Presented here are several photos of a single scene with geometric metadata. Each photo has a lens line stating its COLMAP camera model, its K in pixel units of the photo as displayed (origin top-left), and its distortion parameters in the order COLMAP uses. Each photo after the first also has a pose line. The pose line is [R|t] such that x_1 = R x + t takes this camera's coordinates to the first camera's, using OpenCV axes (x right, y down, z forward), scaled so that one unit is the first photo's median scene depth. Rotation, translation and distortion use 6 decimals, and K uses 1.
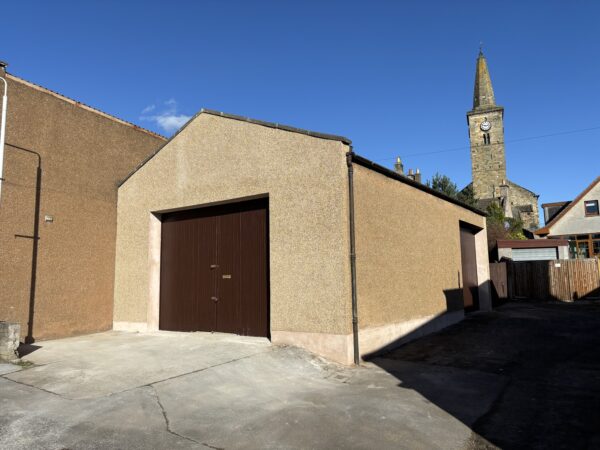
lens RADIAL K [[447.7, 0, 299.7], [0, 447.7, 224.9], [0, 0, 1]] dist [0.028056, -0.014222]
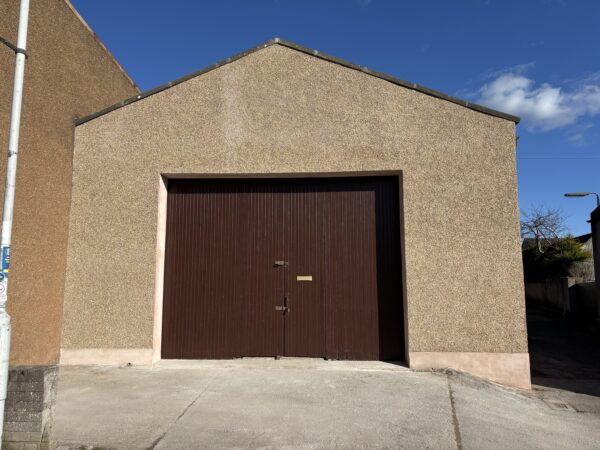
lens RADIAL K [[447.7, 0, 299.1], [0, 447.7, 224.2], [0, 0, 1]] dist [0.028056, -0.014222]
pose [[0.850594, 0.084251, 0.519030, -0.604368], [-0.081095, 0.996290, -0.028823, 0.055520], [-0.519532, -0.017574, 0.854270, 0.432805]]
